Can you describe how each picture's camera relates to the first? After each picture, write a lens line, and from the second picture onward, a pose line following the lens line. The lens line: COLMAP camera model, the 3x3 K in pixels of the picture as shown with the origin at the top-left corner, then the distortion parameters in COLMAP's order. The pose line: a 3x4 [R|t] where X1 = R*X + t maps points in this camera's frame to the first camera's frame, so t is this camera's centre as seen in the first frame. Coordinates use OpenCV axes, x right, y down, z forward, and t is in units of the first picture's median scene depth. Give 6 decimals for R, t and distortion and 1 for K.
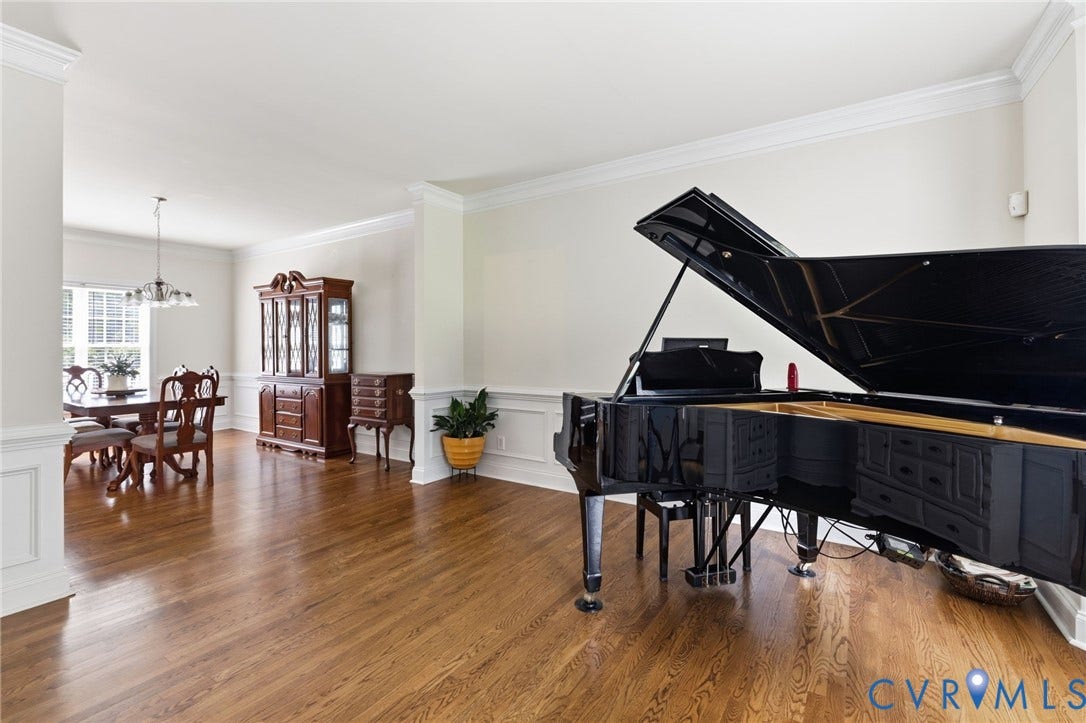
lens RADIAL K [[480.8, 0, 539.8], [0, 480.8, 344.7], [0, 0, 1]] dist [-0.002733, 0.000100]
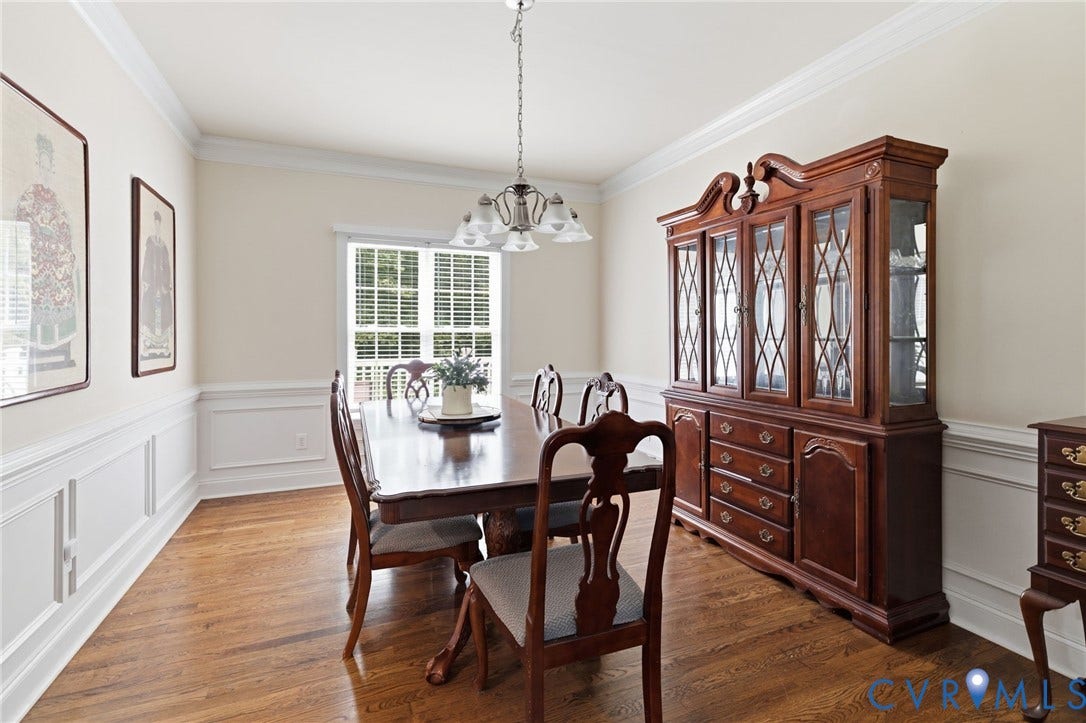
lens RADIAL K [[480.8, 0, 539.8], [0, 480.8, 344.7], [0, 0, 1]] dist [-0.002733, 0.000100]
pose [[0.827191, 0.016152, -0.561688, -0.434395], [-0.000404, 0.999604, 0.028149, 0.003468], [0.561920, -0.023058, 0.826870, 0.525990]]
